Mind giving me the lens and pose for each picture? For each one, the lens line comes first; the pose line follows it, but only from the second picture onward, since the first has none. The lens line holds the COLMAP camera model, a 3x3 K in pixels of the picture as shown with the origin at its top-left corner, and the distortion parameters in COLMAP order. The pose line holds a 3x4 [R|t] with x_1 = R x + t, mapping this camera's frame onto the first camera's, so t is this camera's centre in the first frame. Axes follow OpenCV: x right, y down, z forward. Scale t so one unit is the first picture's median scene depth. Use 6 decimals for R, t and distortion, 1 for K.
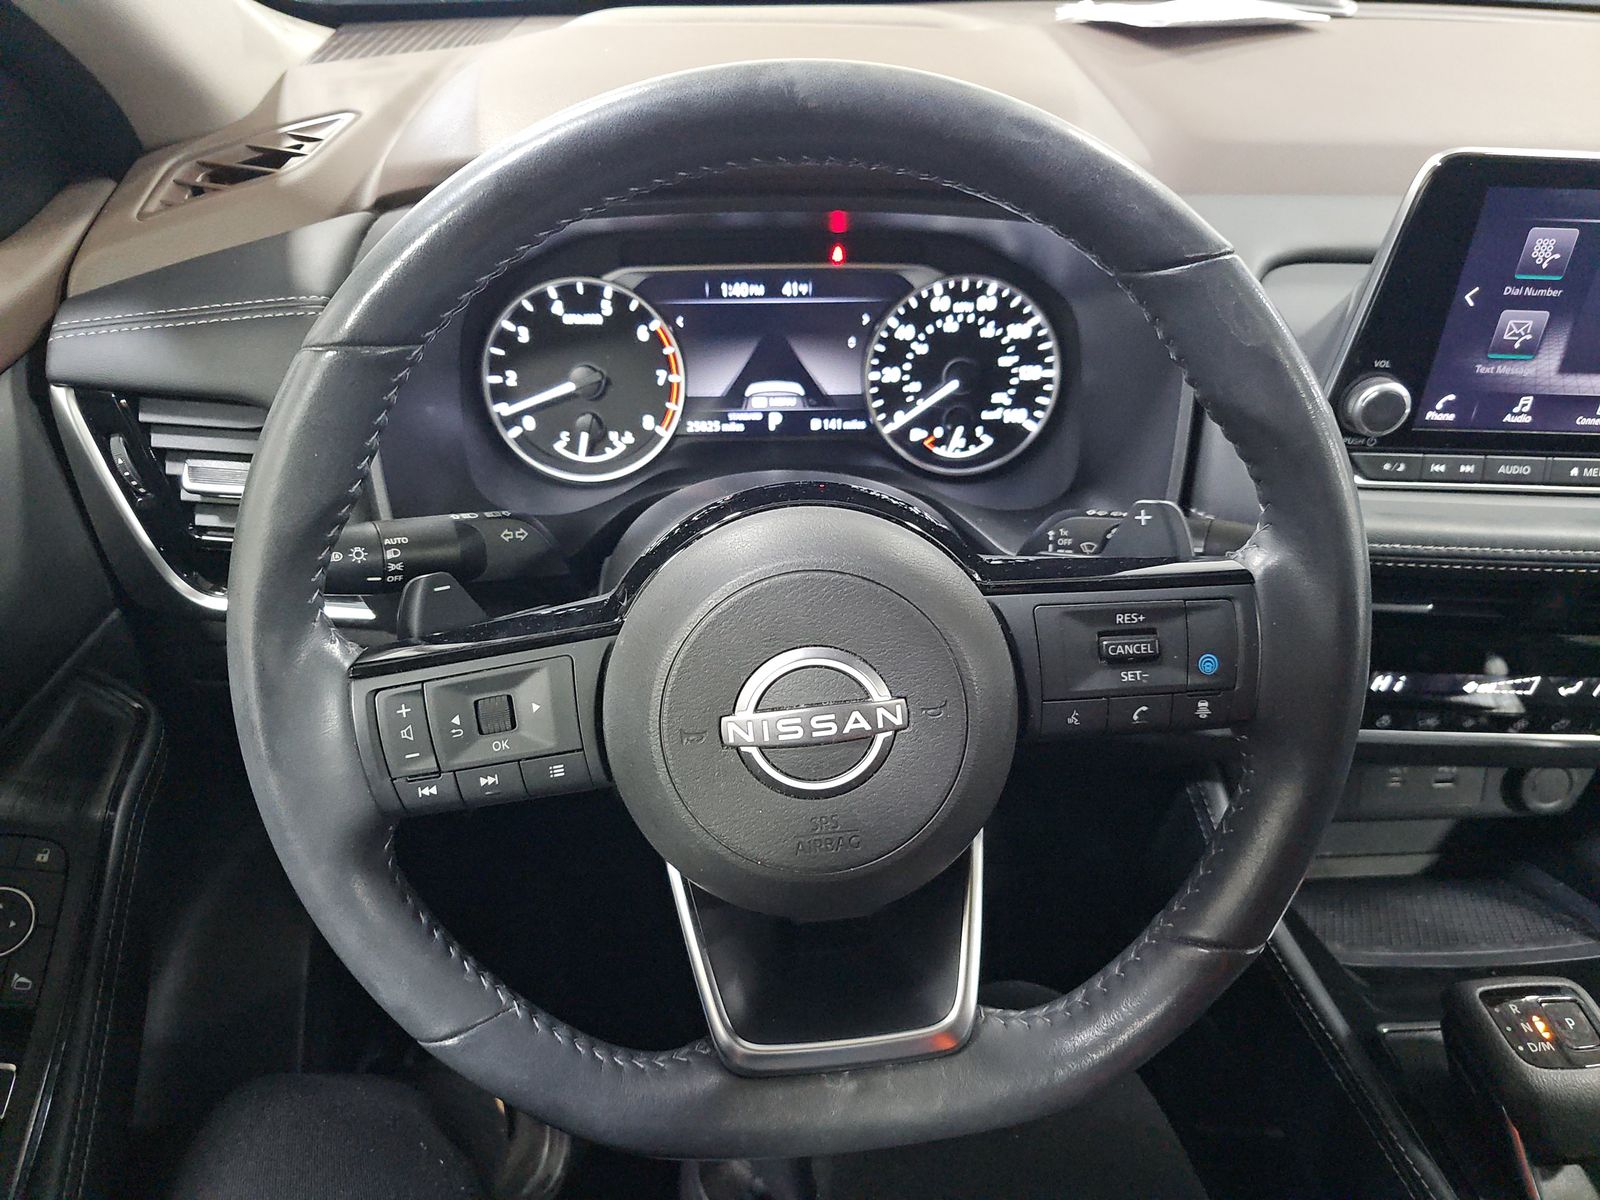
lens RADIAL K [[1029.8, 0, 795.9], [0, 1029.8, 604.6], [0, 0, 1]] dist [0.005308, -0.008660]
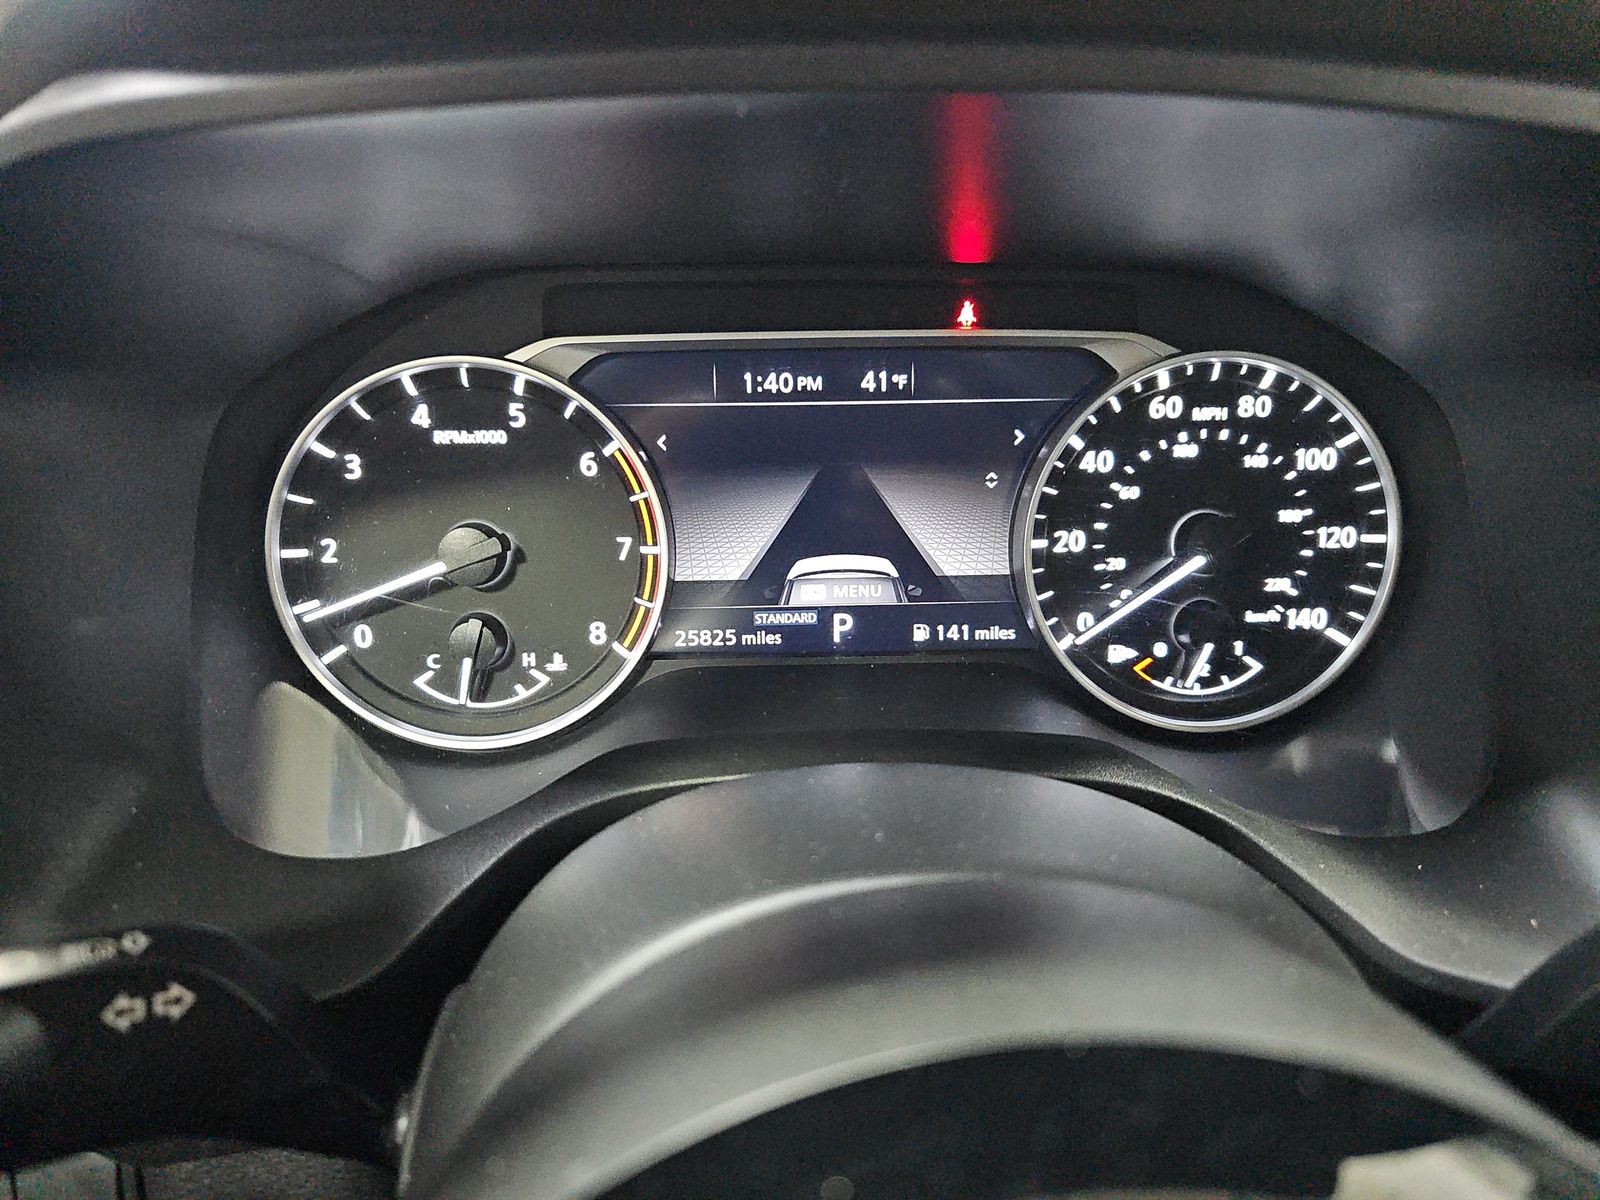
lens RADIAL K [[1067.1, 0, 786.9], [0, 1067.1, 598.1], [0, 0, 1]] dist [-0.019012, 0.003069]
pose [[0.999487, 0.000658, -0.032007, -0.032549], [-0.005265, 0.989554, -0.144067, -0.119985], [0.031578, 0.144162, 0.989050, 0.482906]]
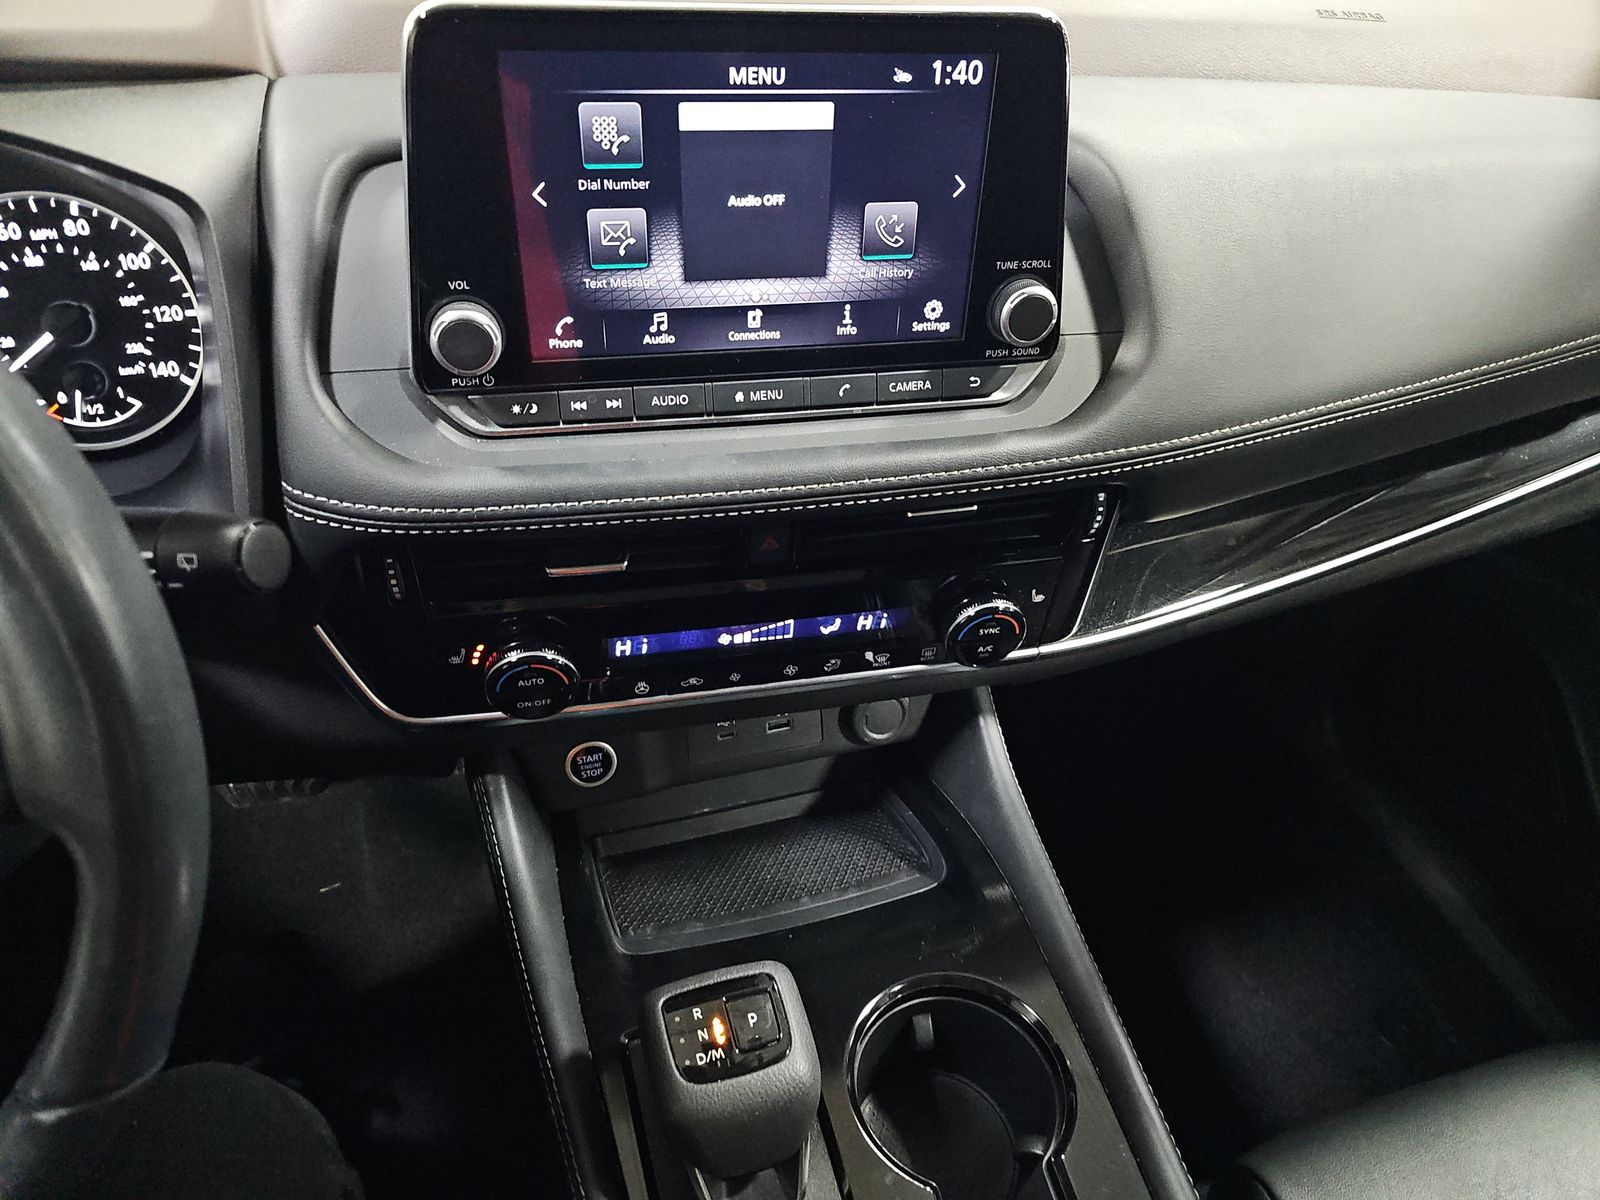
lens RADIAL K [[1029.8, 0, 751.5], [0, 1029.8, 622.7], [0, 0, 1]] dist [0.005308, -0.008660]
pose [[0.974842, -0.123895, 0.185292, 0.504175], [0.104908, 0.988489, 0.109014, -0.029518], [-0.196666, -0.086833, 0.976618, 0.117542]]
